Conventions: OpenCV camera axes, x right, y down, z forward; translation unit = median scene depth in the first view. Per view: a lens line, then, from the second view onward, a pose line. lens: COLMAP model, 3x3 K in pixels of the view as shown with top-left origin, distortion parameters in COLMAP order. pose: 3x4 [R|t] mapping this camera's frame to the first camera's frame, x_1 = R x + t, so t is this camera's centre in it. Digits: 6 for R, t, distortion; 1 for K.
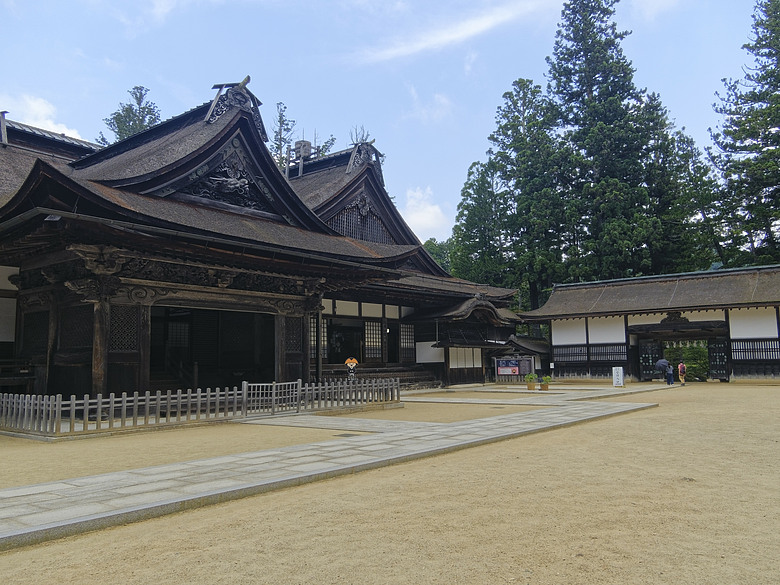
lens RADIAL K [[634.1, 0, 390.9], [0, 634.1, 292.4], [0, 0, 1]] dist [0.012653, 0.016452]
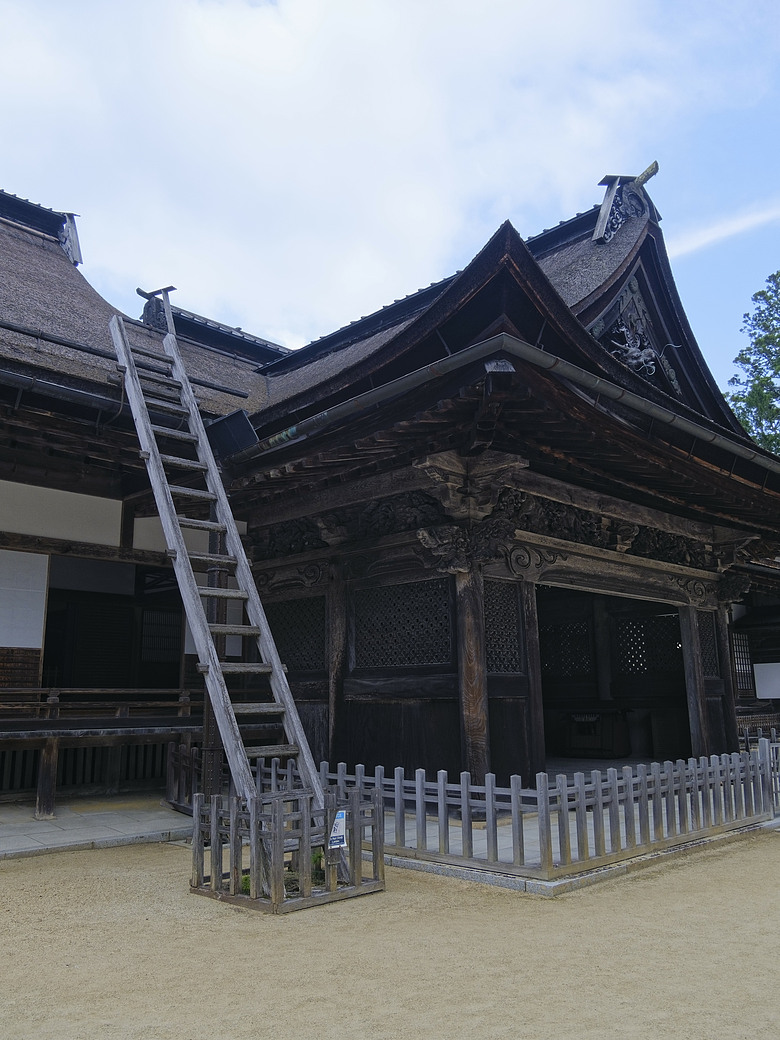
lens RADIAL K [[845.5, 0, 389.1], [0, 845.5, 521.5], [0, 0, 1]] dist [0.012653, 0.016452]
pose [[0.992429, -0.021039, -0.121003, -0.375614], [0.009755, 0.995609, -0.093099, 0.030916], [0.122430, 0.091214, 0.988277, 0.289036]]
